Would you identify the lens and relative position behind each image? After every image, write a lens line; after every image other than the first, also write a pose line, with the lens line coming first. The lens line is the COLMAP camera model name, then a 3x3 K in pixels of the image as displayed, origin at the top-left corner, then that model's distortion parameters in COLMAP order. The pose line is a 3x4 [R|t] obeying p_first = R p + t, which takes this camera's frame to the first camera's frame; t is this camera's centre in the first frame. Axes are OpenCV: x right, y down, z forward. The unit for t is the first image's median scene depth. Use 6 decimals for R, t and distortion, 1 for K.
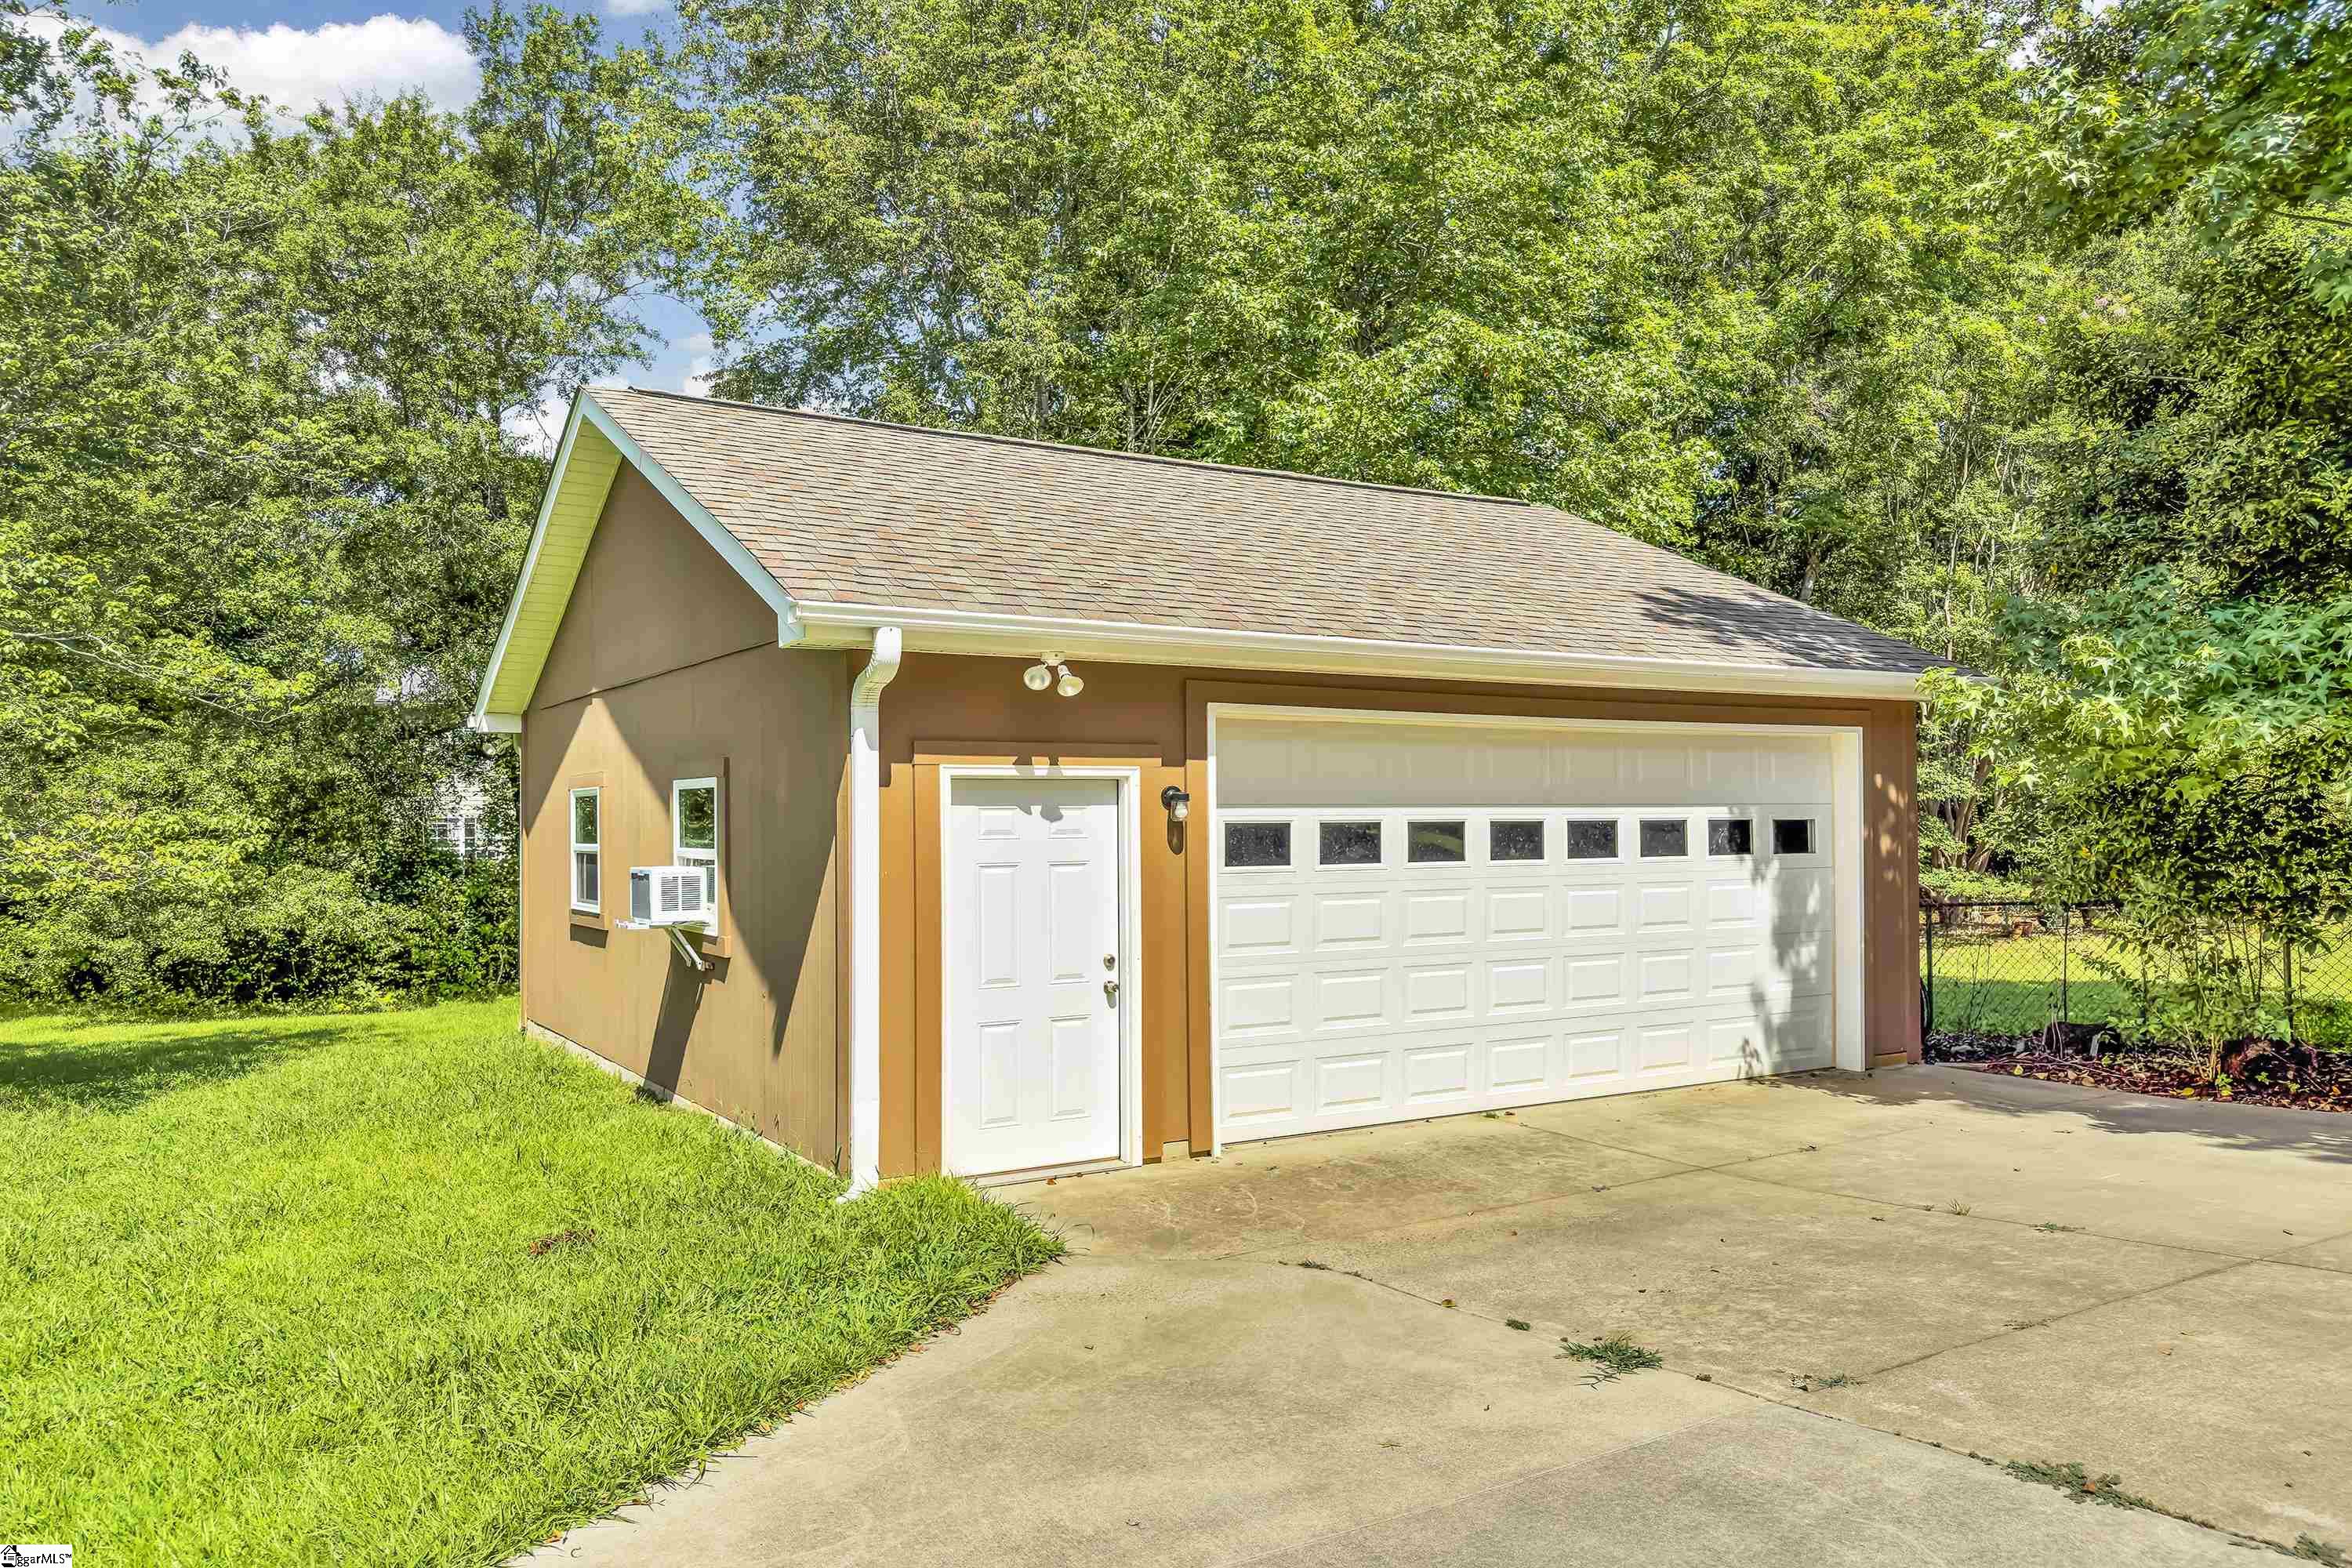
lens RADIAL K [[1660.7, 0, 1176.0], [0, 1660.7, 784.0], [0, 0, 1]] dist [0.000979, 0.000222]
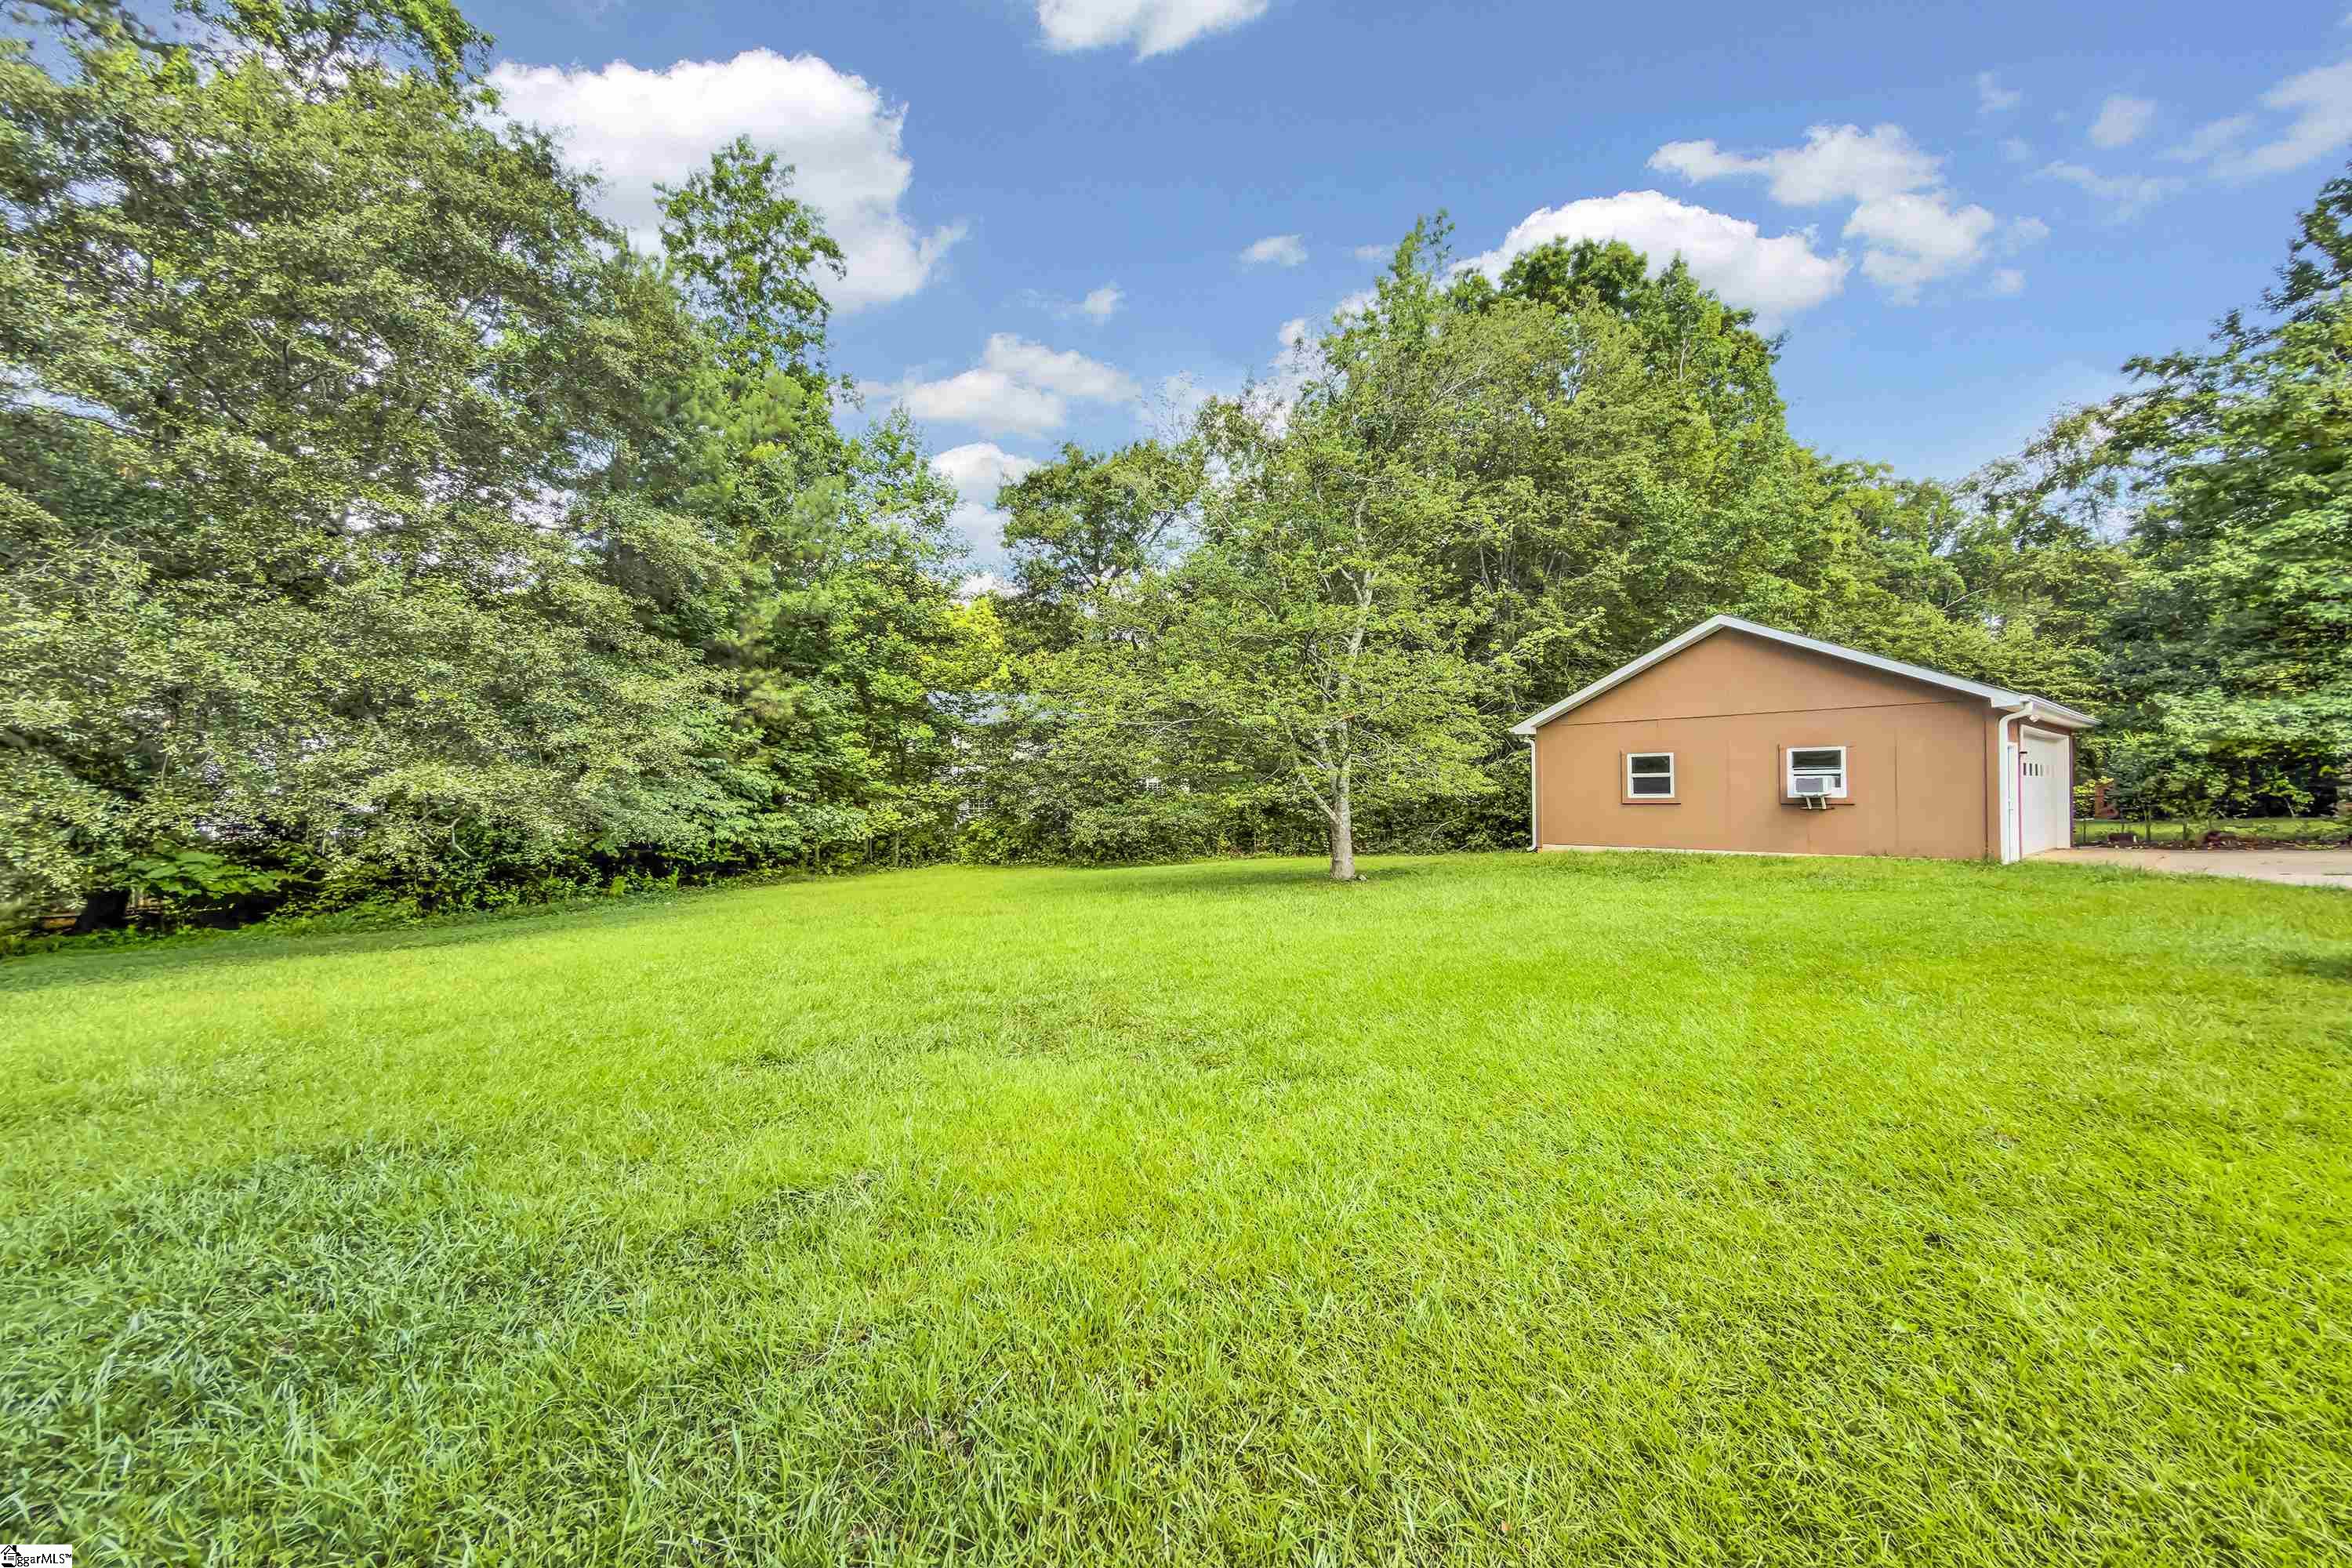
lens RADIAL K [[943.7, 0, 1174.7], [0, 943.7, 793.1], [0, 0, 1]] dist [0.001593, 0.000570]
pose [[0.987706, 0.003803, 0.156274, -1.491356], [-0.006332, 0.999857, 0.015688, 0.054092], [-0.156192, -0.016484, 0.987589, -0.464986]]
